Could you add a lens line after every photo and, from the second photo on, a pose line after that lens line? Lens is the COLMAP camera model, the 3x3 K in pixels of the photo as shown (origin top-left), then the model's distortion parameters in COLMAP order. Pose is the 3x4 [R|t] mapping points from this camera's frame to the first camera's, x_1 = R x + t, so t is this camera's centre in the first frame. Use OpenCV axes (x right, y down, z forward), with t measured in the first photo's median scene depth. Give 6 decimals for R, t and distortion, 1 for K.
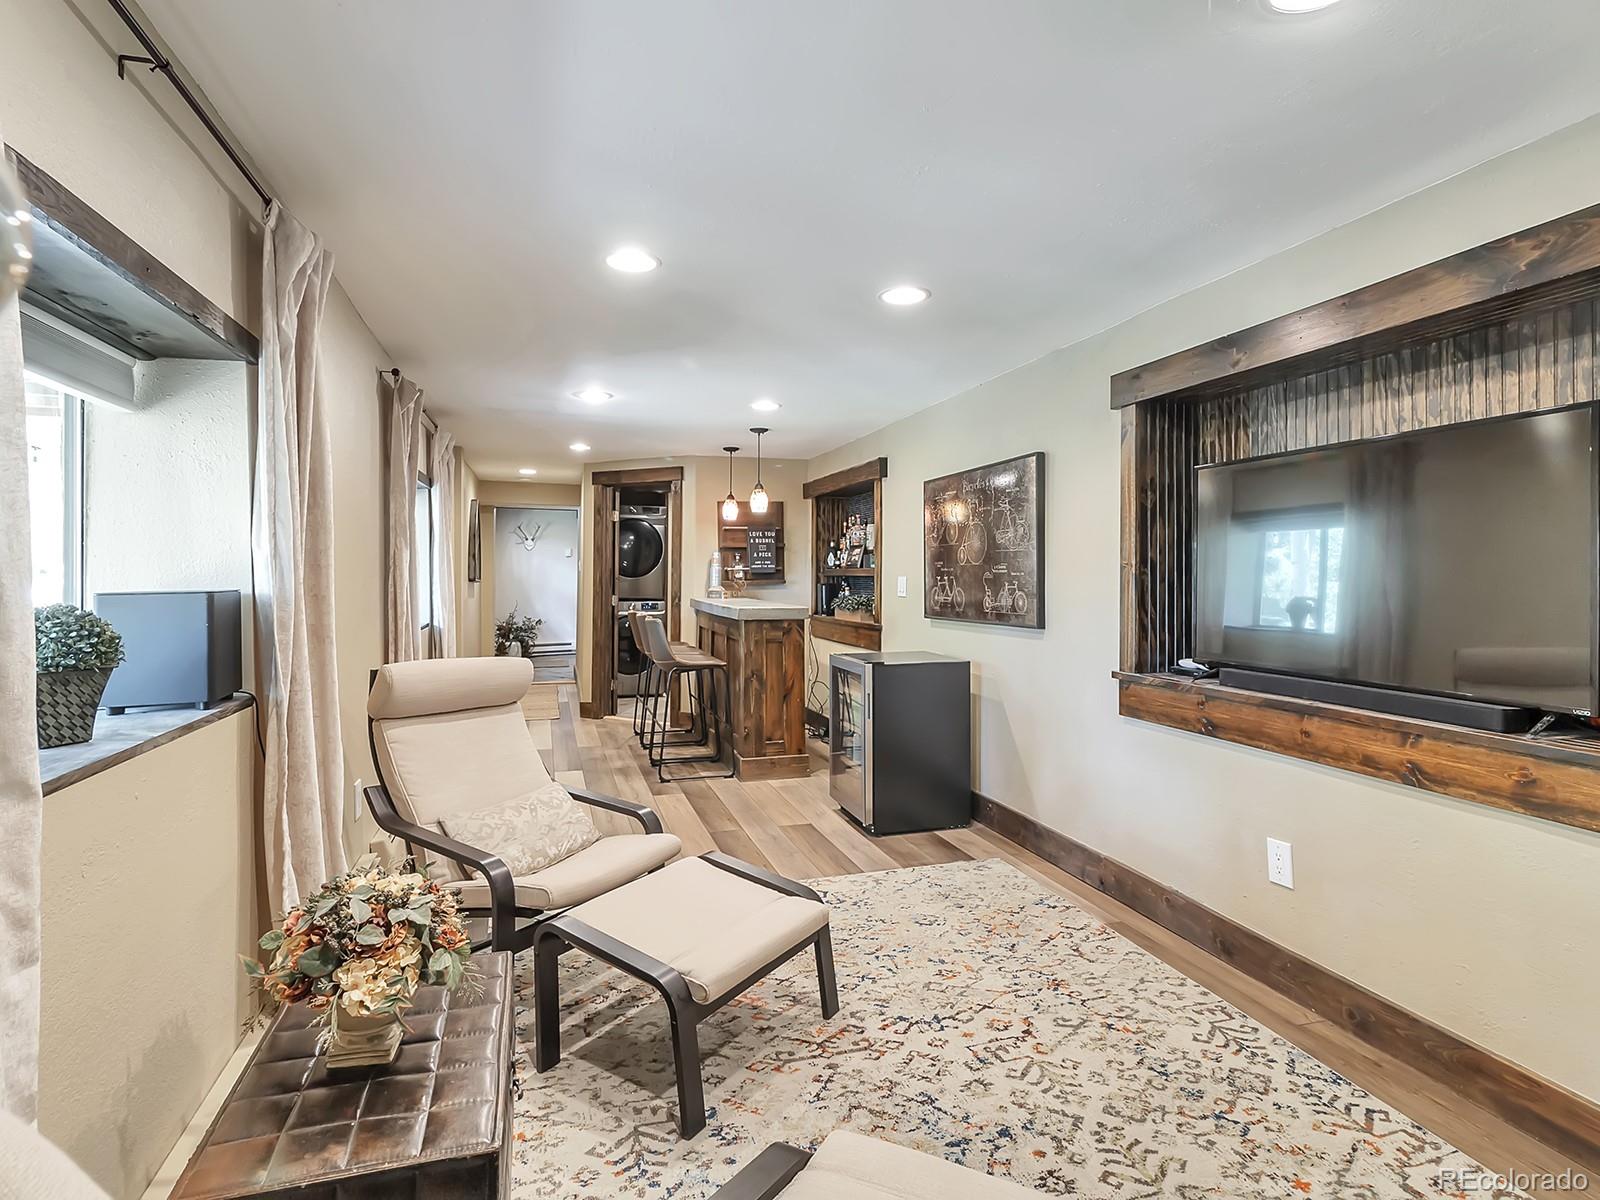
lens RADIAL K [[821.8, 0, 793.1], [0, 821.8, 585.7], [0, 0, 1]] dist [-0.002007, 0.002737]
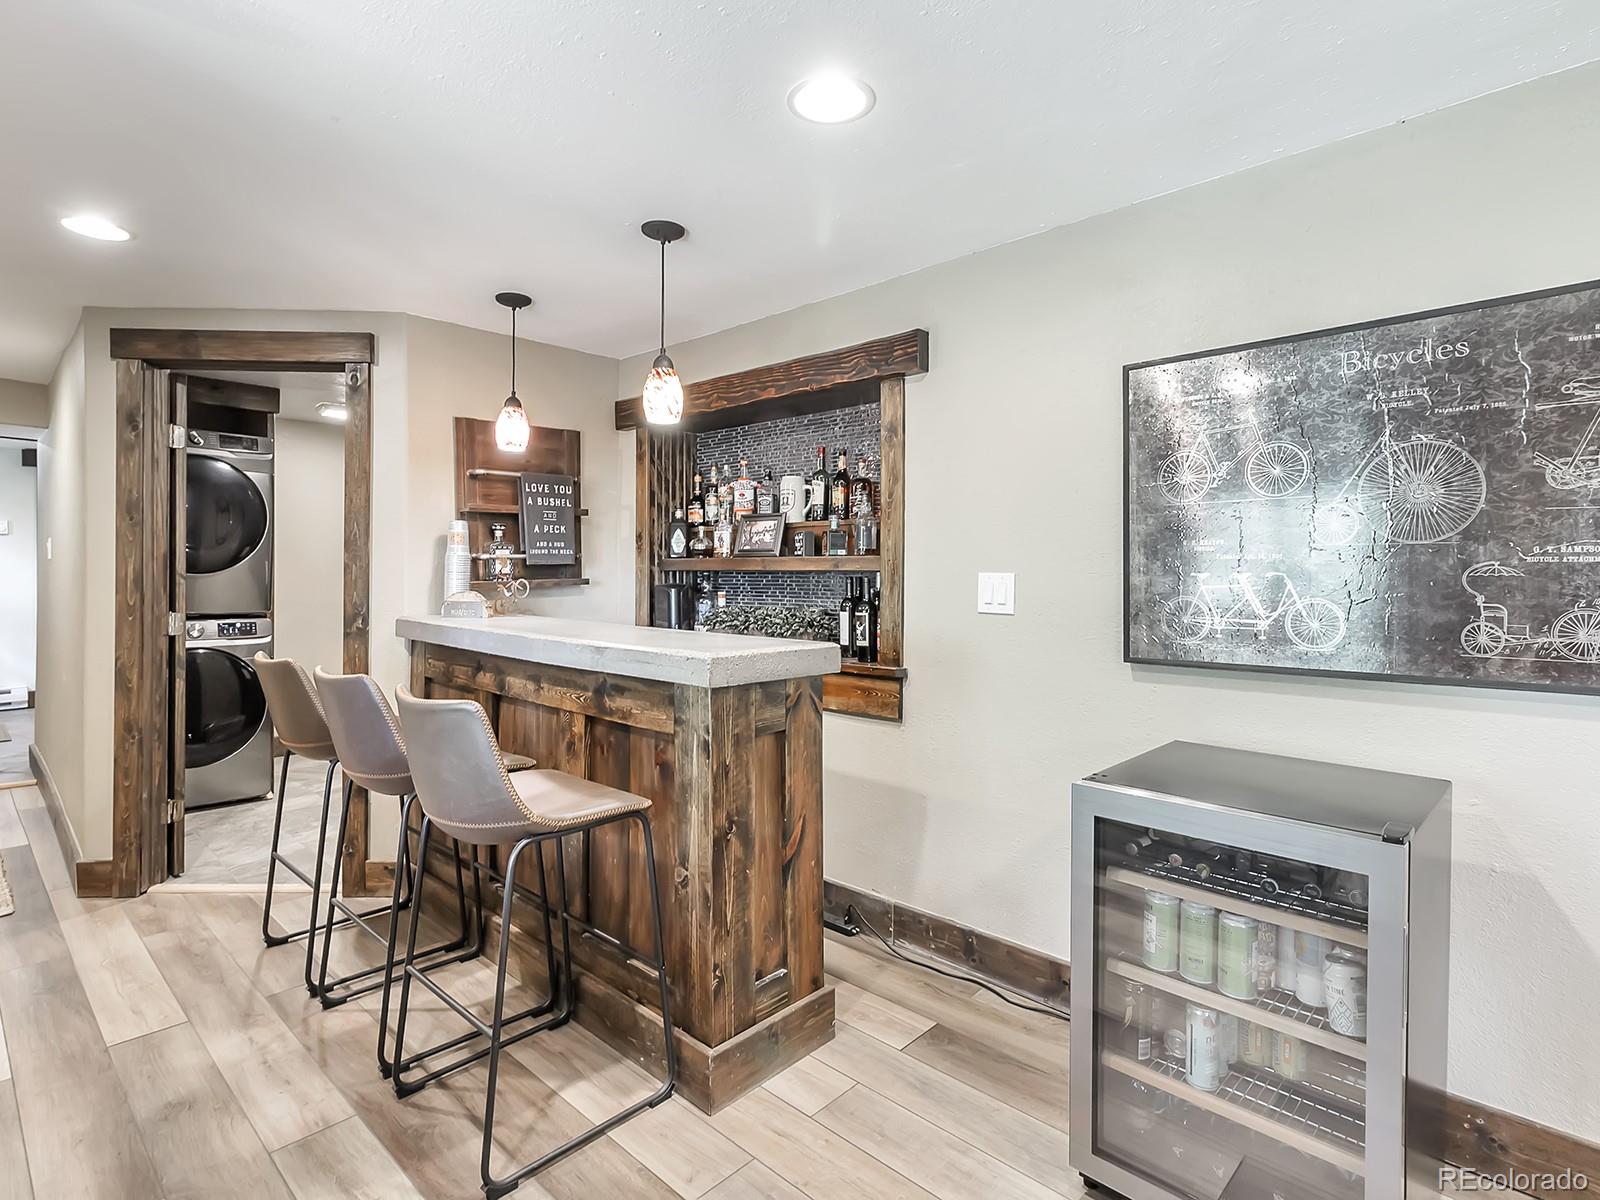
lens RADIAL K [[821.8, 0, 802.9], [0, 821.8, 587.9], [0, 0, 1]] dist [-0.002007, 0.002737]
pose [[0.867156, -0.006641, 0.497992, -0.170258], [0.003248, 0.999965, 0.007678, -0.004950], [-0.498026, -0.005041, 0.867148, 0.521313]]
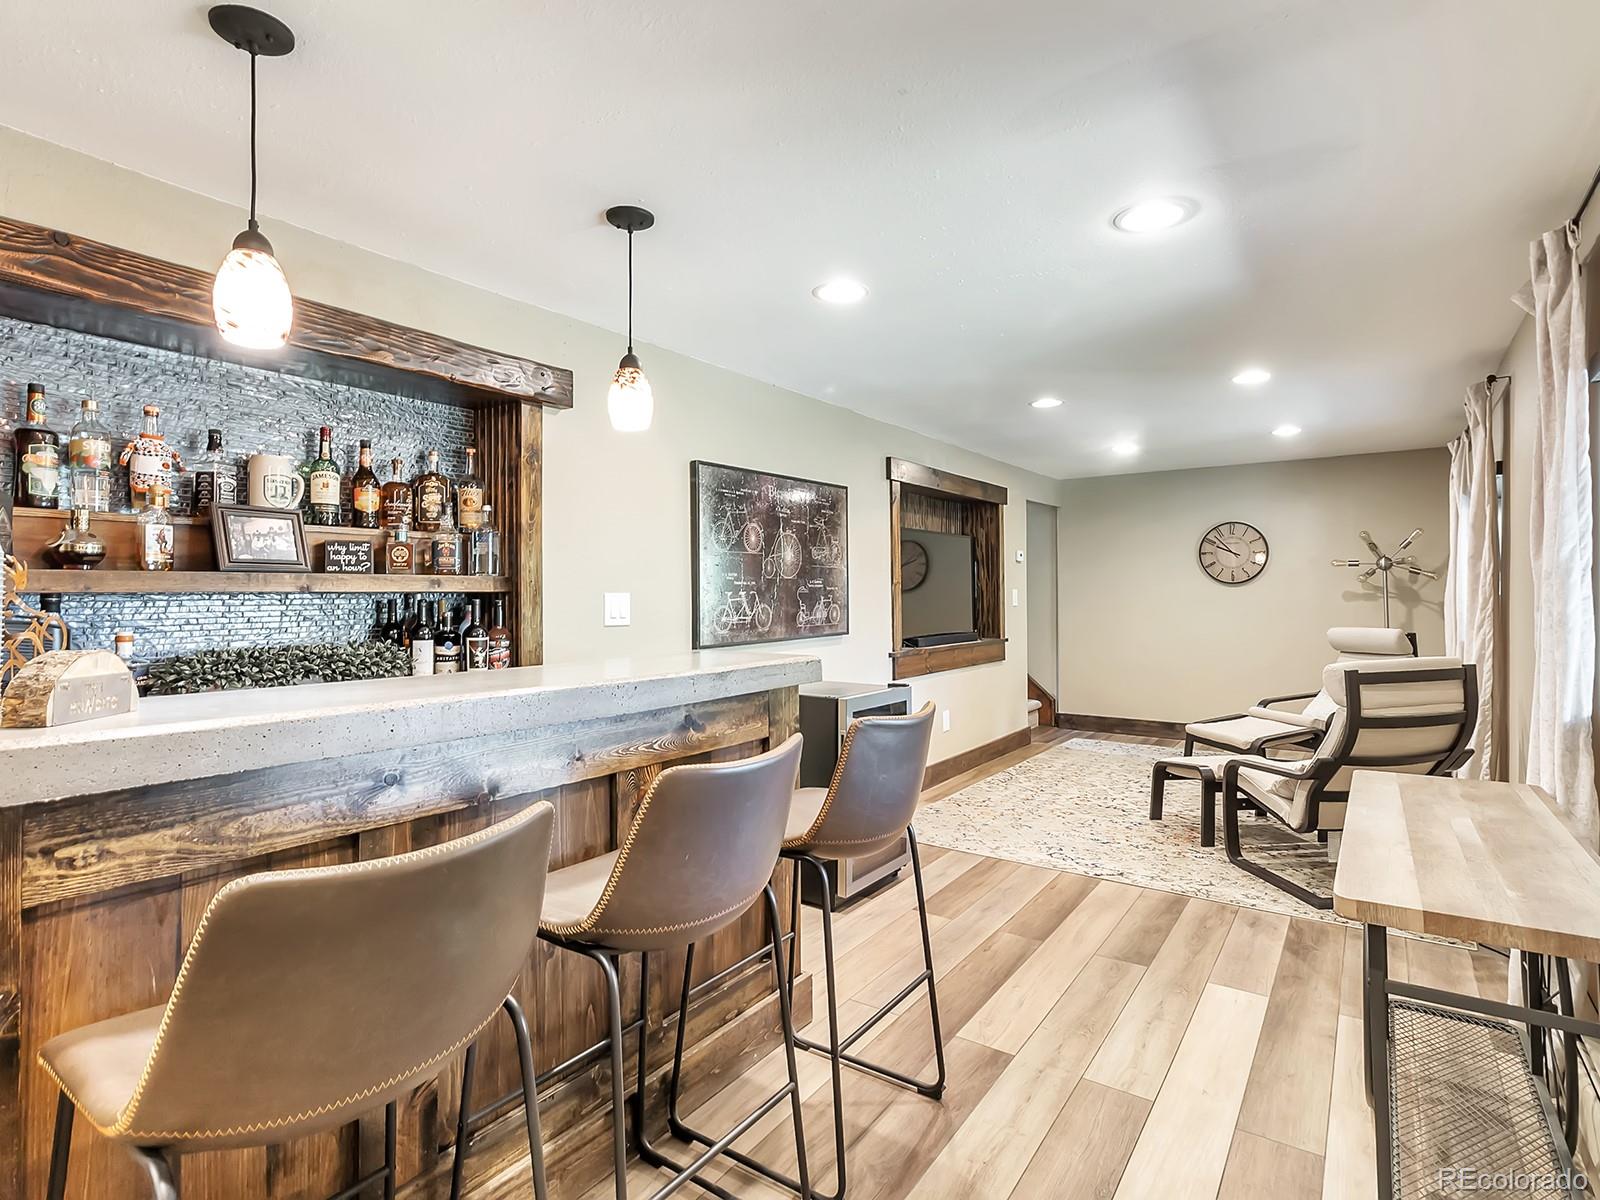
lens RADIAL K [[821.8, 0, 795.4], [0, 821.8, 597.5], [0, 0, 1]] dist [-0.002007, 0.002737]
pose [[-0.614832, -0.002169, 0.788655, -0.346348], [0.015542, 0.999769, 0.014866, -0.011703], [-0.788505, 0.021397, -0.614656, 1.034746]]
